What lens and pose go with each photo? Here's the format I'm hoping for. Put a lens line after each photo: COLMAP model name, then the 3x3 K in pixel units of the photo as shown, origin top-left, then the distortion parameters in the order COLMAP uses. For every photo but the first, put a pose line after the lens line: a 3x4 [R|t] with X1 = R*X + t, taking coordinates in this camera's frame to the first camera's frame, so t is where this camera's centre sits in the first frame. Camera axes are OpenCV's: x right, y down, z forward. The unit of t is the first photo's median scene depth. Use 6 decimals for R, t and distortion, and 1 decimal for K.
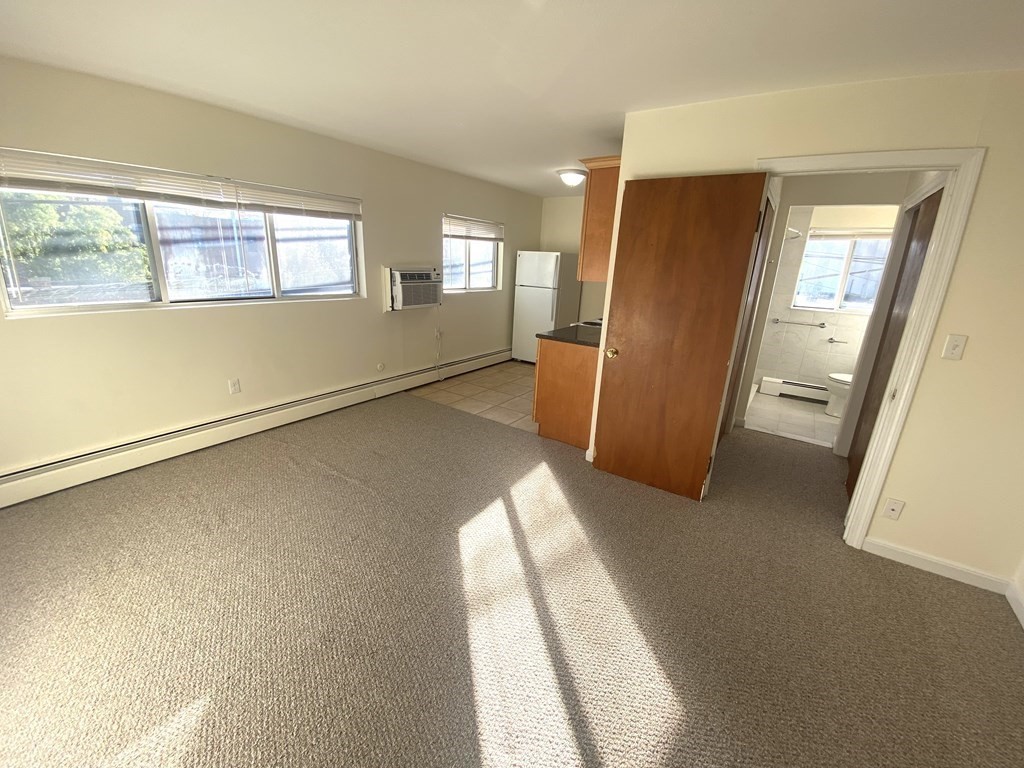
lens RADIAL K [[400.4, 0, 512.0], [0, 400.4, 384.0], [0, 0, 1]] dist [0.000405, -0.000002]
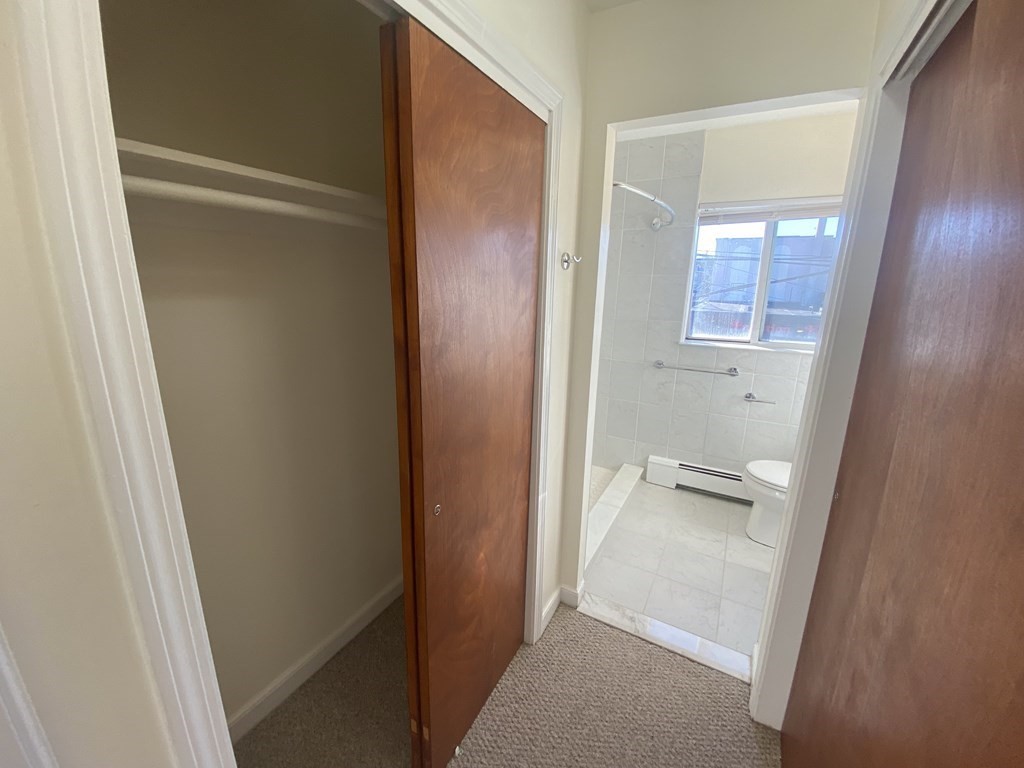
lens RADIAL K [[414.7, 0, 493.5], [0, 414.7, 384.9], [0, 0, 1]] dist [-0.000194, -0.000055]
pose [[0.996564, -0.045567, 0.069162, 0.400762], [0.048166, 0.998176, -0.036395, -0.125575], [-0.067377, 0.039601, 0.996941, 0.441990]]
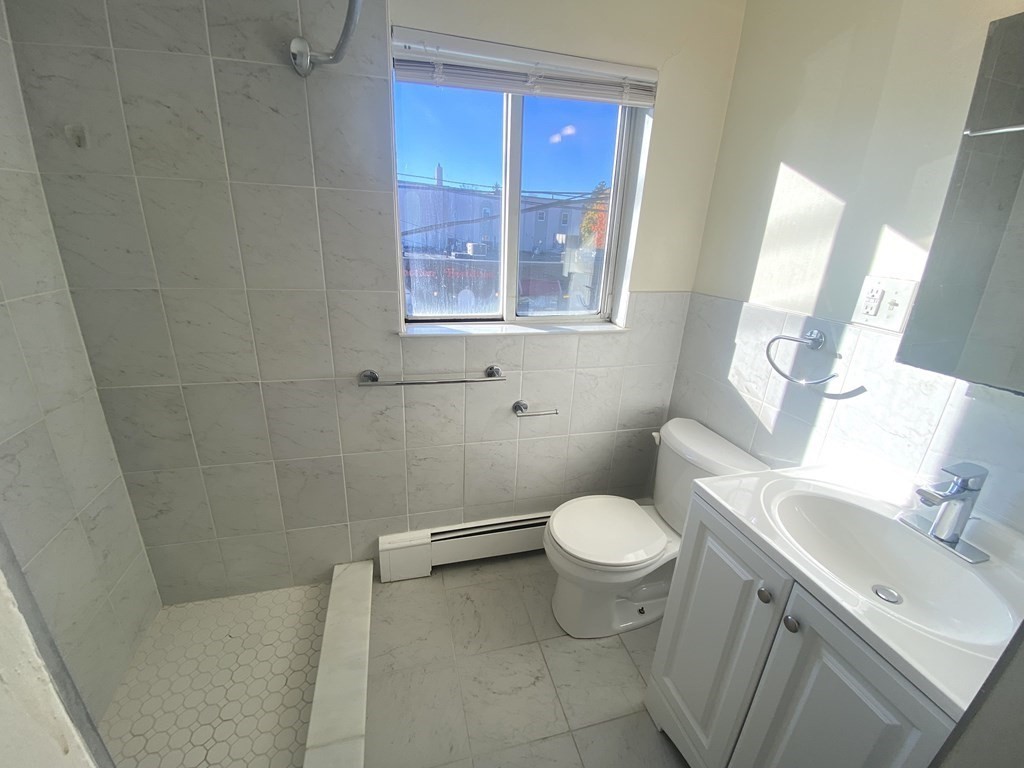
lens RADIAL K [[414.9, 0, 508.6], [0, 414.9, 381.4], [0, 0, 1]] dist [-0.000298, -0.000097]
pose [[0.627832, -0.267481, 0.730945, 0.538896], [0.198312, 0.963076, 0.182089, -0.205105], [-0.752661, 0.030634, 0.657695, 0.778375]]
